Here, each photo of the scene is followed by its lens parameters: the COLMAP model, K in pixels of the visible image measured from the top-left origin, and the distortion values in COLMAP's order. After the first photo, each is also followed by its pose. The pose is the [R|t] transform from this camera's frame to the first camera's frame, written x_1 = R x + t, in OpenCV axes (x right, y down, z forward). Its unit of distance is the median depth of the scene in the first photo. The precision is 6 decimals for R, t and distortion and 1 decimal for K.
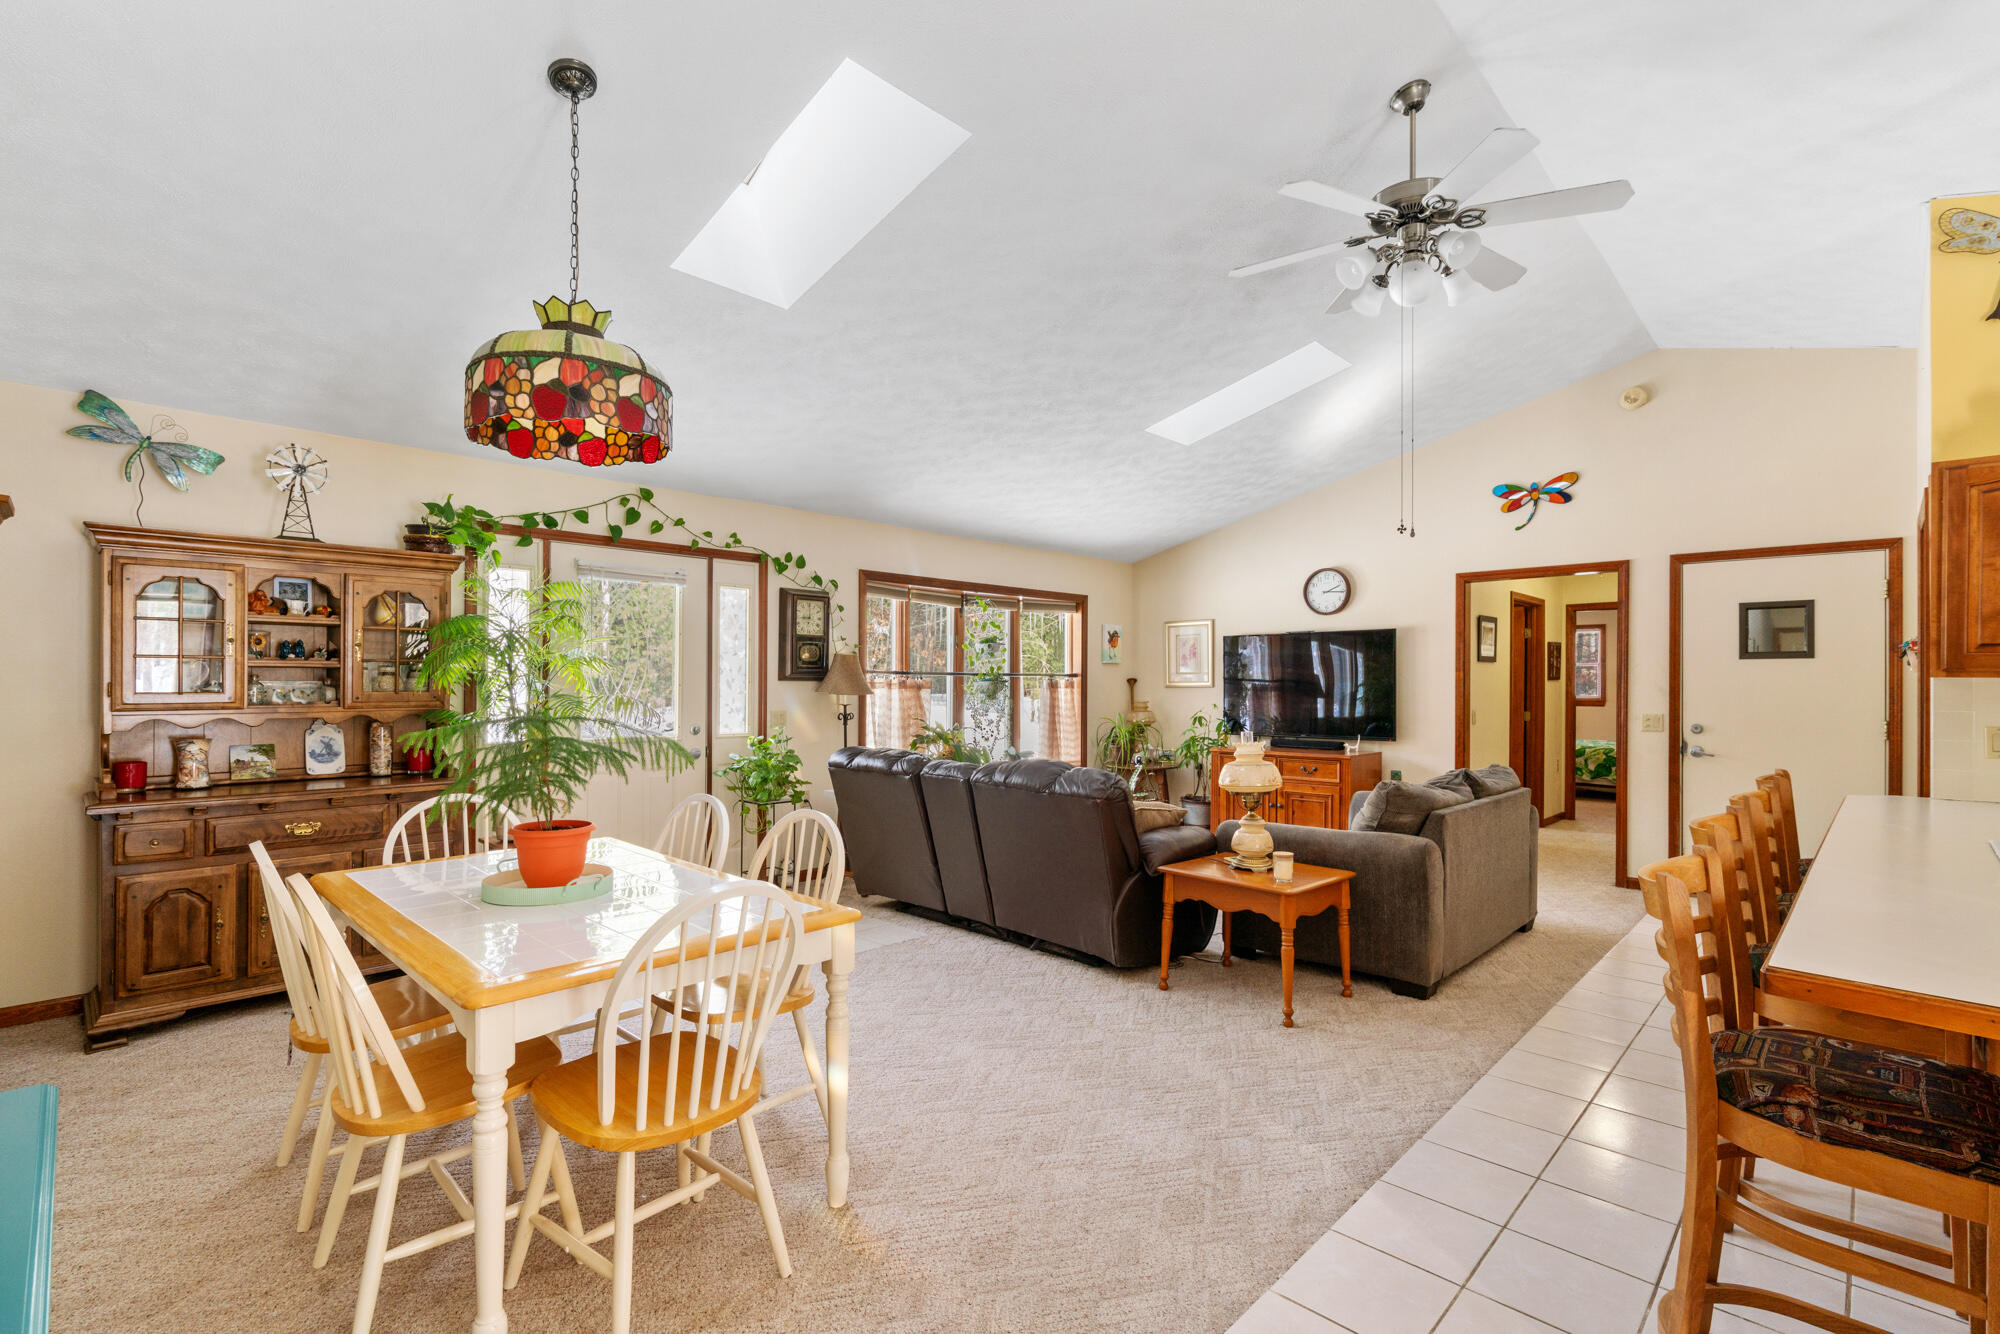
lens RADIAL K [[909.9, 0, 1000.5], [0, 909.9, 675.5], [0, 0, 1]] dist [-0.002052, 0.000557]
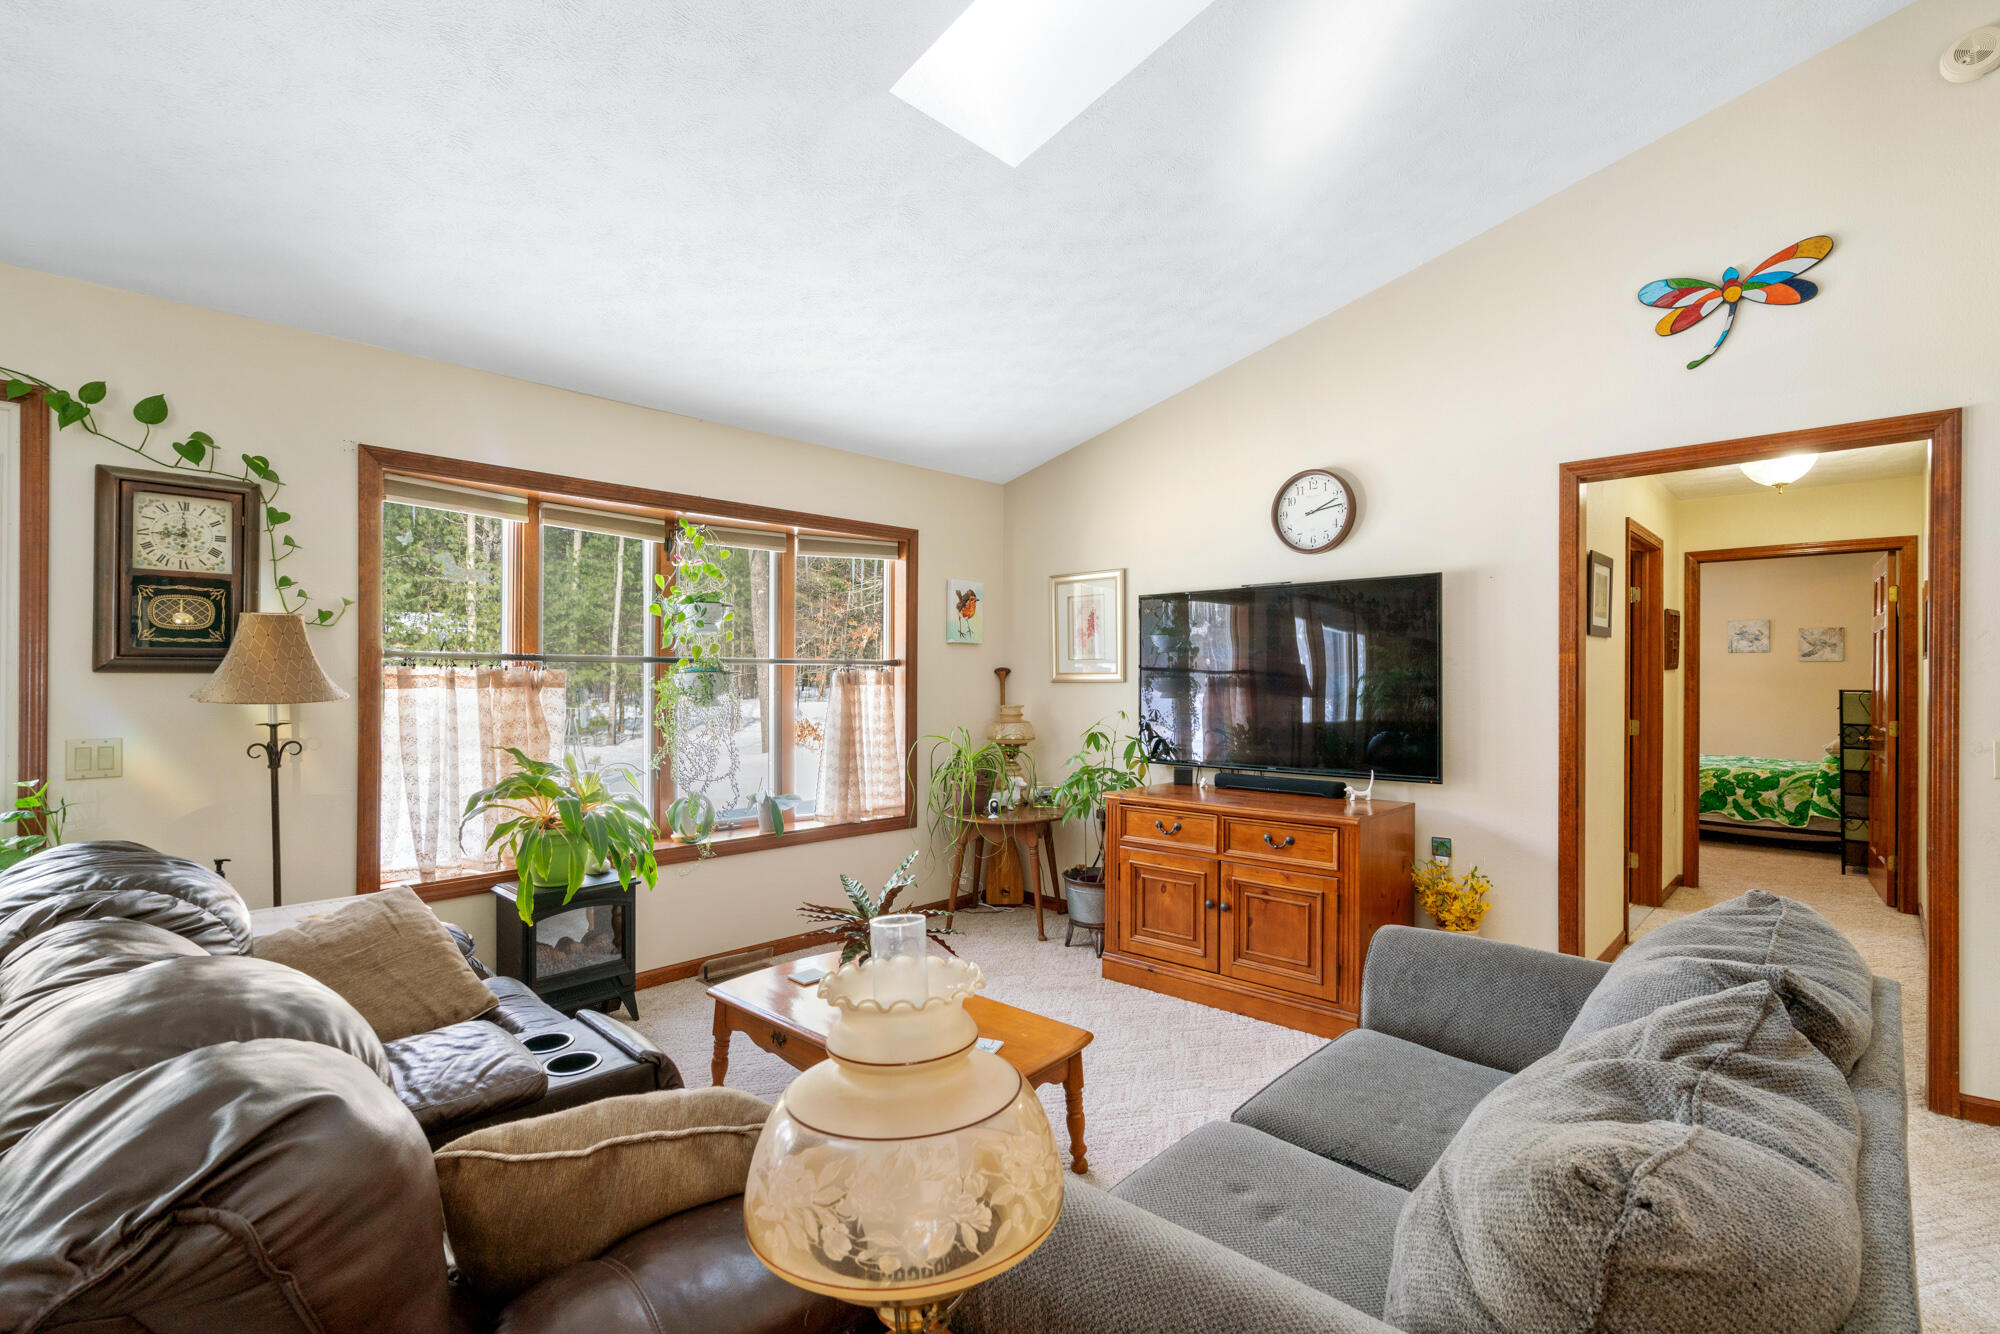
lens RADIAL K [[922.2, 0, 1004.2], [0, 922.2, 670.1], [0, 0, 1]] dist [0.003911, 0.000532]
pose [[0.999860, -0.002268, 0.016568, 0.202922], [0.002230, 0.999995, 0.002357, 0.004518], [-0.016573, -0.002320, 0.999860, 0.555661]]
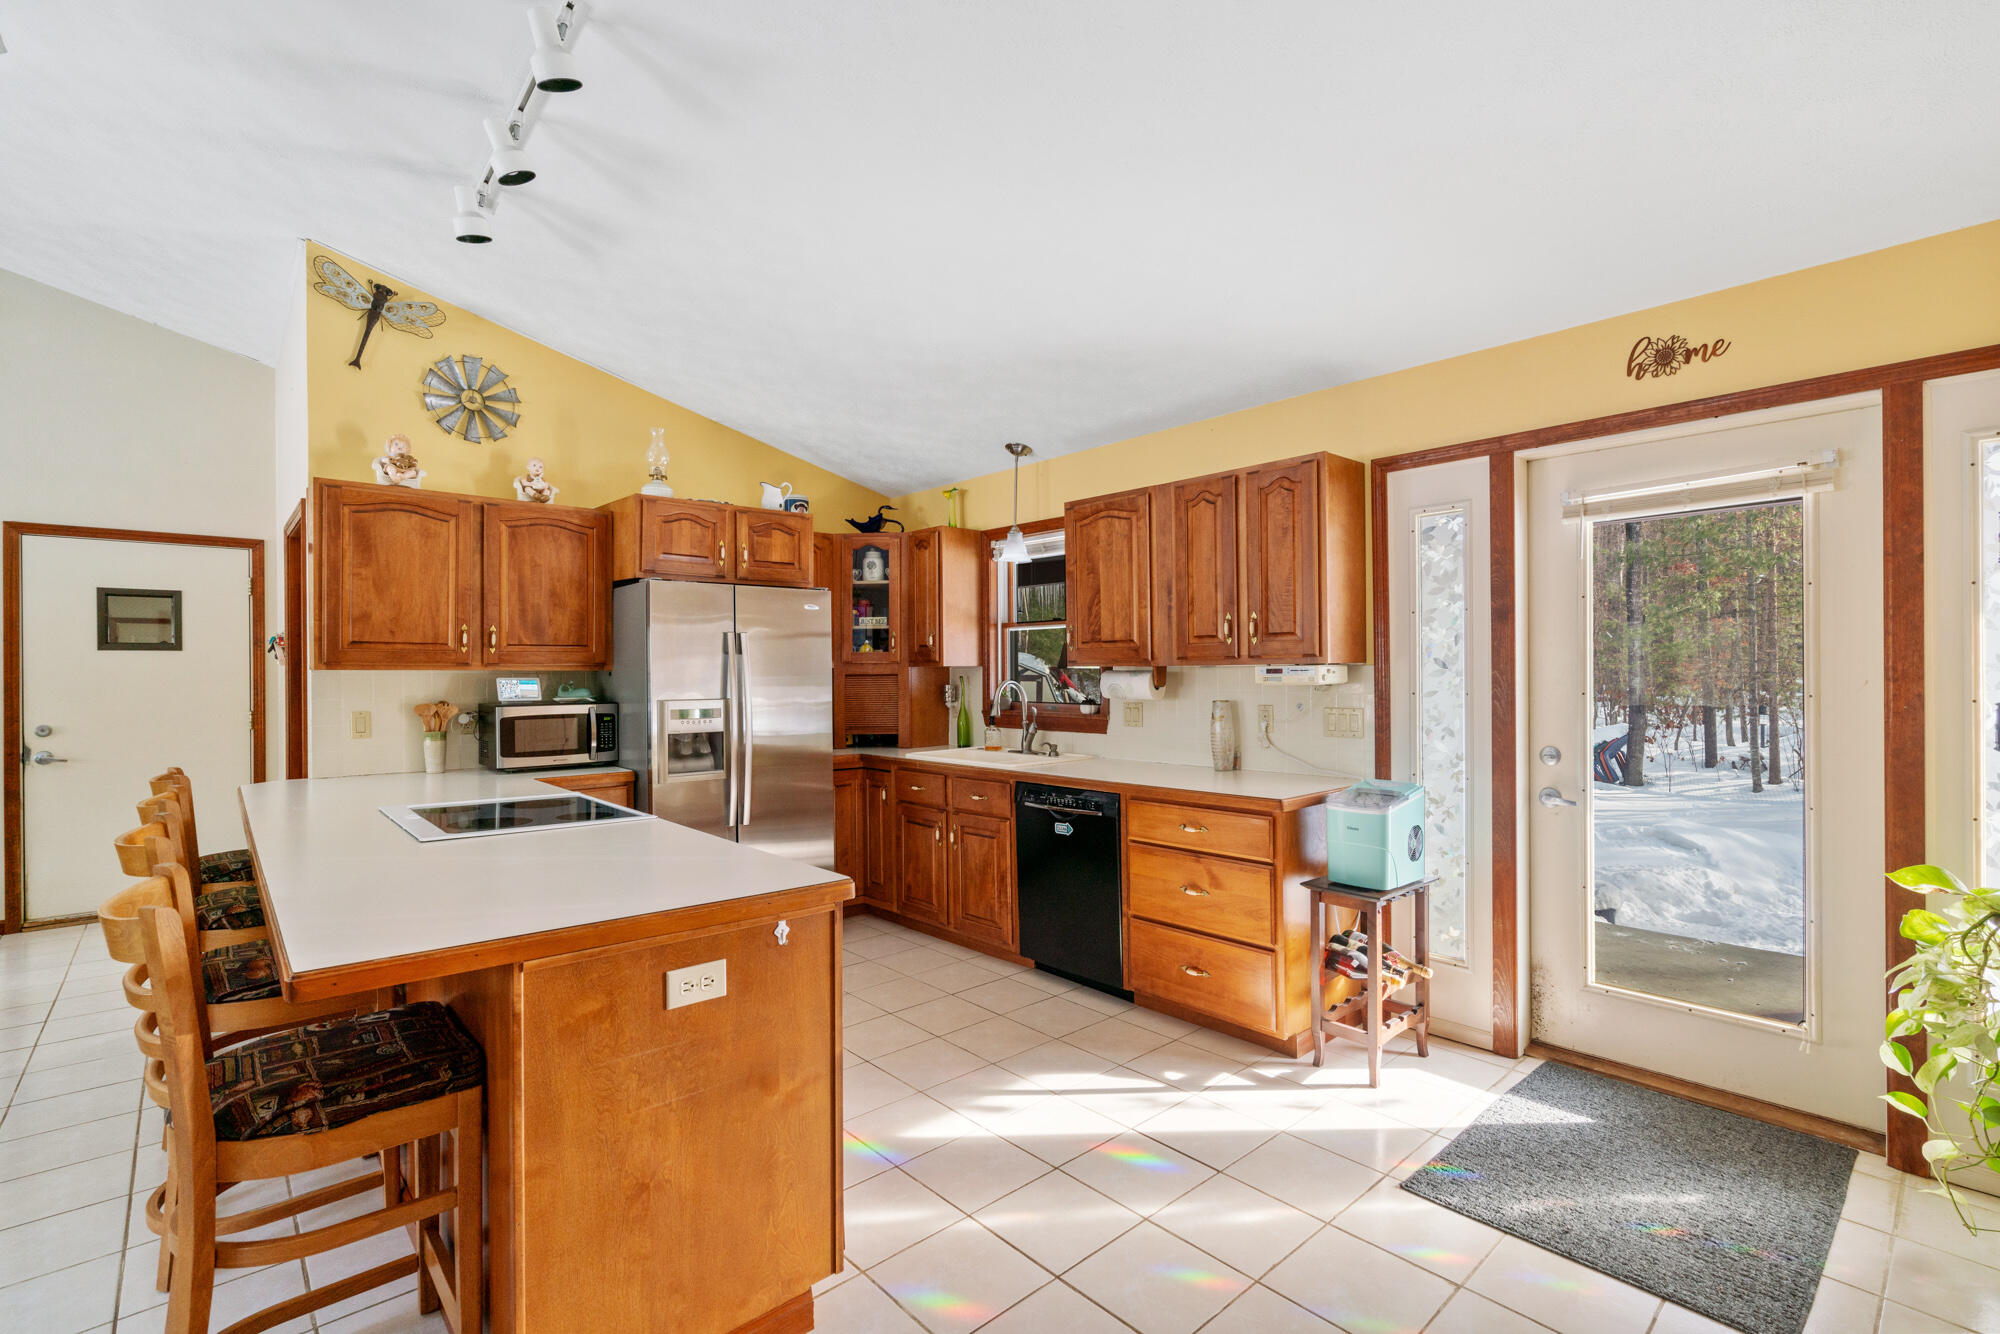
lens RADIAL K [[905.3, 0, 1000.0], [0, 905.3, 667.0], [0, 0, 1]] dist [-0.002733, -0.000319]
pose [[0.071732, 0.000646, 0.997424, -0.011156], [0.001097, 0.999999, -0.000727, 0.000178], [-0.997423, 0.001146, 0.071731, 0.046951]]
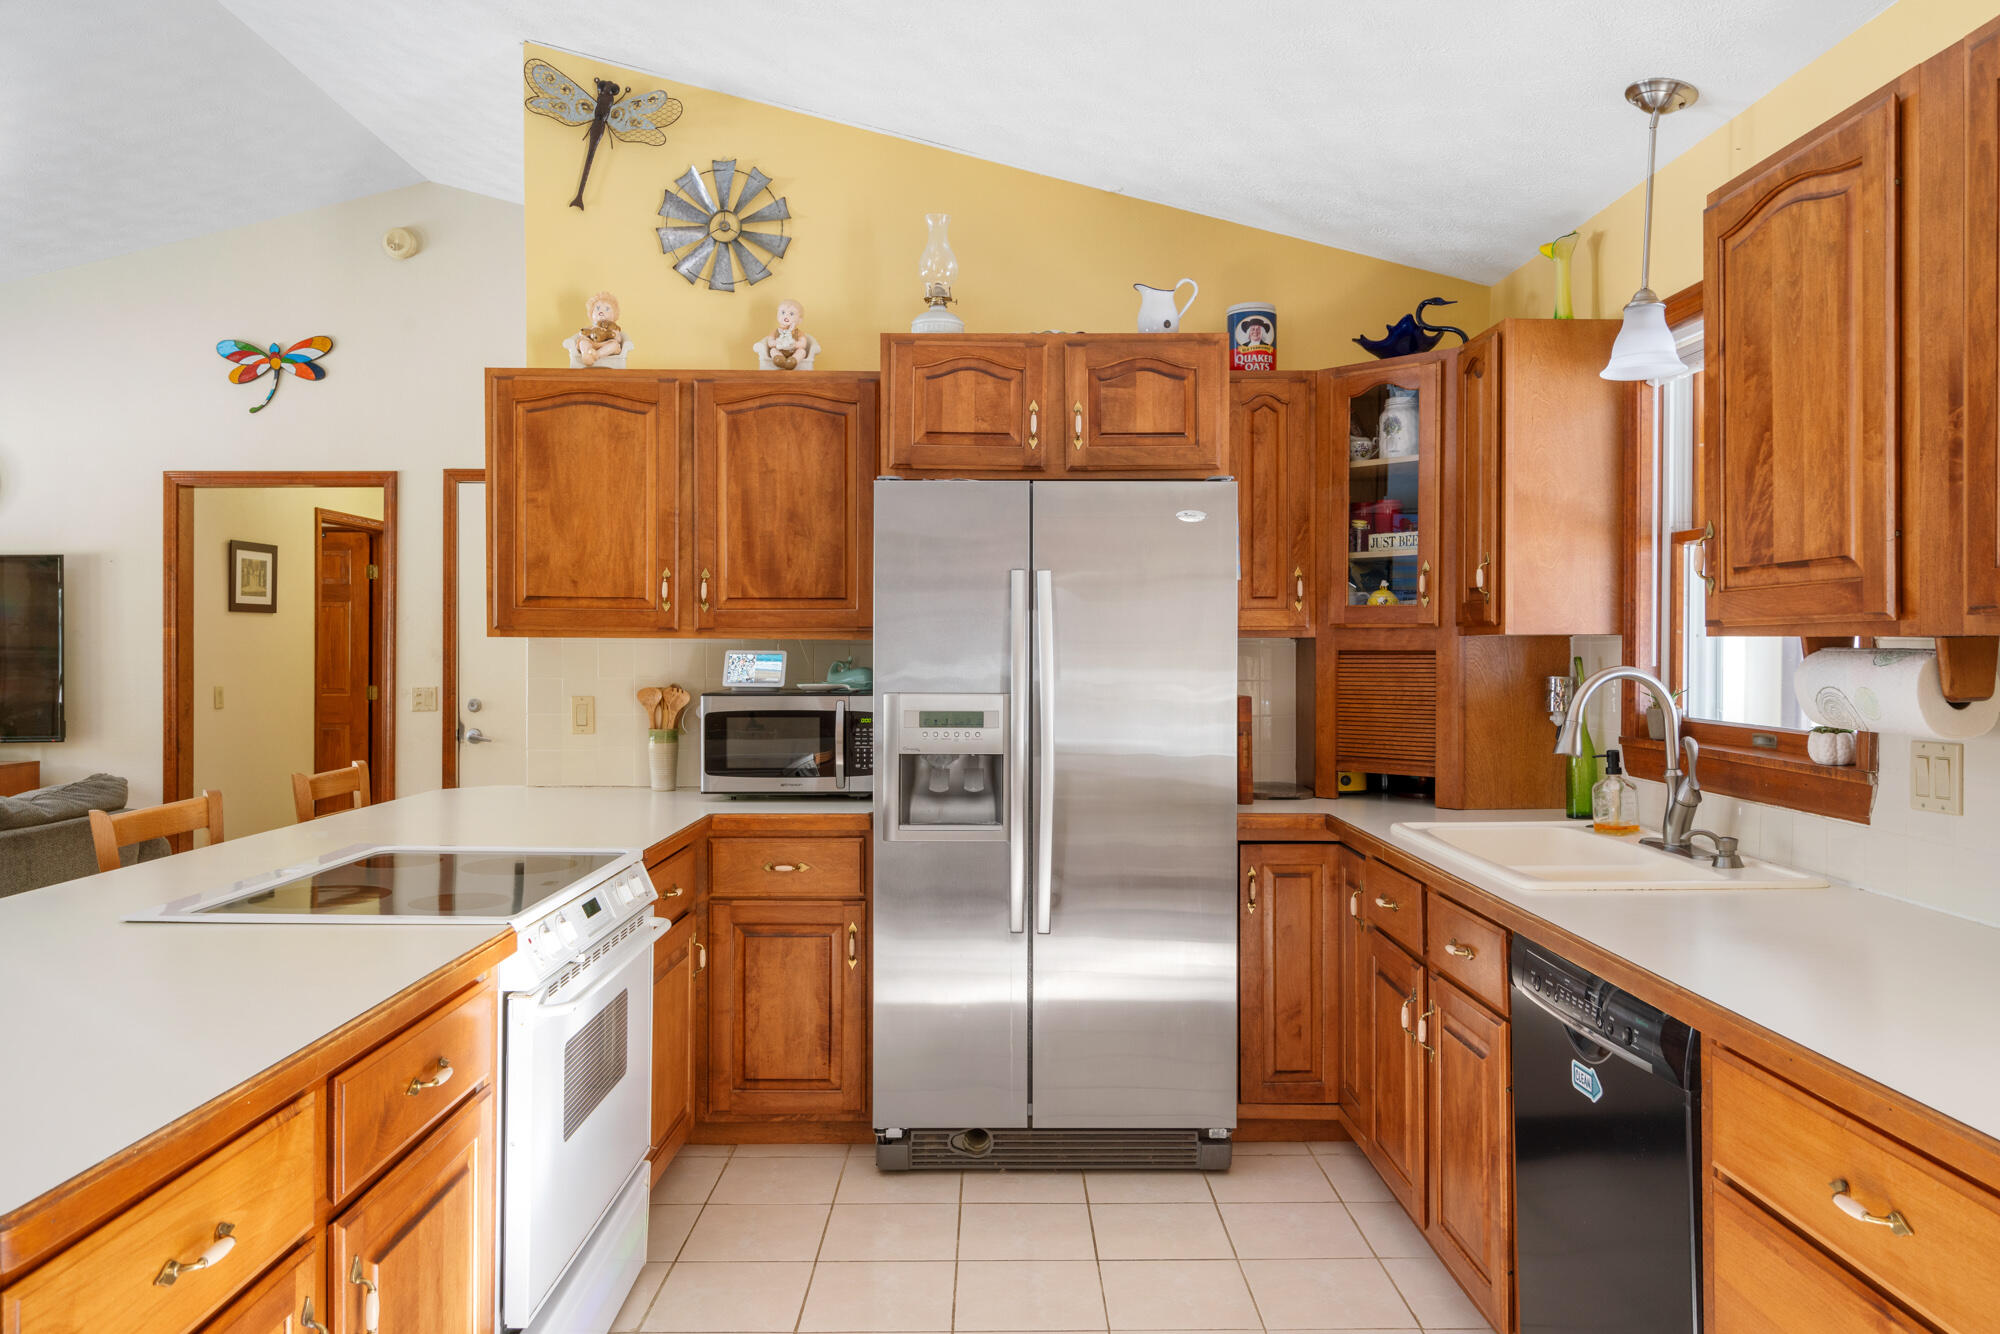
lens RADIAL K [[1360.1, 0, 1007.5], [0, 1360.1, 655.5], [0, 0, 1]] dist [0.008917, 0.003786]
pose [[0.708530, -0.009204, 0.705620, 0.286977], [-0.002380, 0.999878, 0.015432, -0.000632], [-0.705676, -0.012613, 0.708422, -0.098757]]
